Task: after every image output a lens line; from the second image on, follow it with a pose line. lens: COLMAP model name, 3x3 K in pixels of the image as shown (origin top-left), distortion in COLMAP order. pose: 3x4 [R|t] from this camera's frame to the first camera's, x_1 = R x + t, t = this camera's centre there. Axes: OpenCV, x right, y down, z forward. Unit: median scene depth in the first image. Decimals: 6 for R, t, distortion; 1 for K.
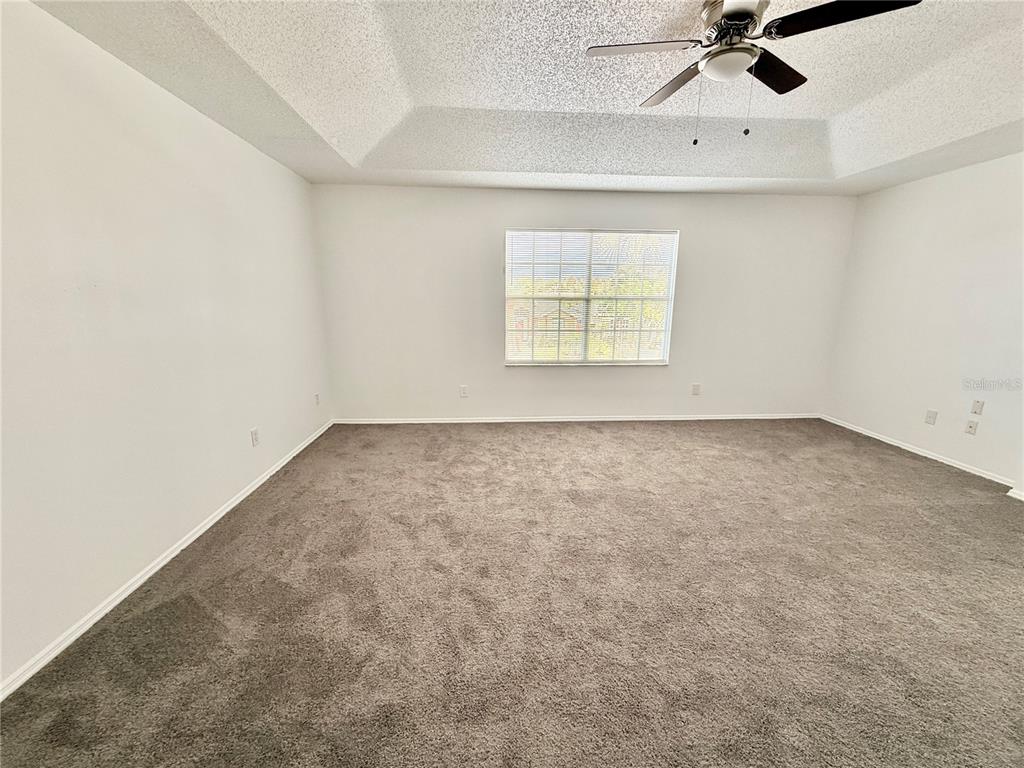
lens RADIAL K [[406.8, 0, 509.9], [0, 406.8, 386.2], [0, 0, 1]] dist [-0.000912, -0.000105]
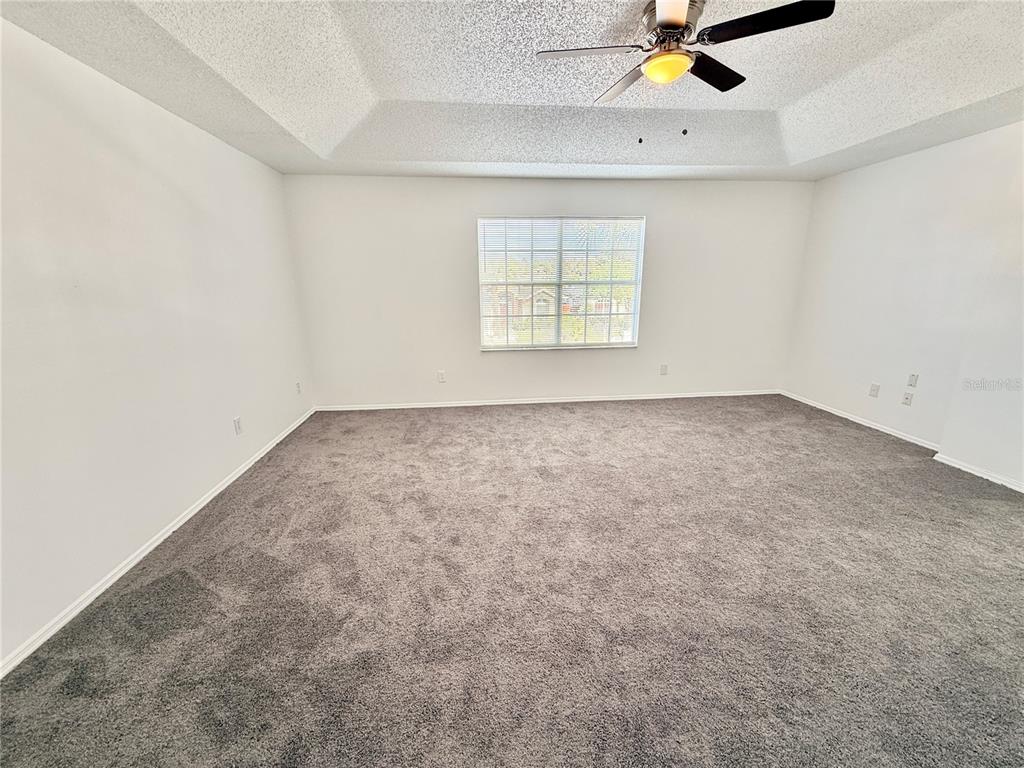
lens RADIAL K [[406.8, 0, 509.9], [0, 406.8, 386.2], [0, 0, 1]] dist [-0.000912, -0.000105]
pose [[0.999242, -0.024674, 0.030099, 0.056912], [0.023404, 0.998850, 0.041834, -0.004307], [-0.031097, -0.041097, 0.998671, -0.081743]]
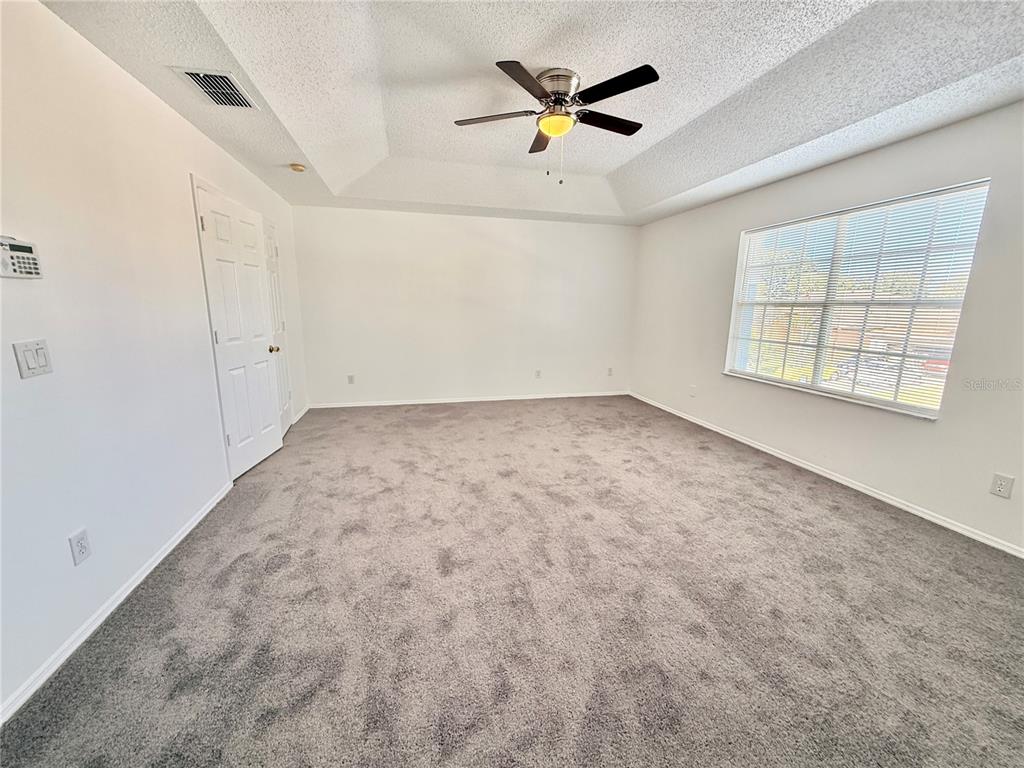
lens RADIAL K [[406.8, 0, 509.9], [0, 406.8, 386.2], [0, 0, 1]] dist [-0.000912, -0.000105]
pose [[0.173199, 0.188105, -0.966757, 1.685546], [-0.220063, 0.964166, 0.148175, -0.104710], [0.959987, 0.187084, 0.208387, 0.627613]]
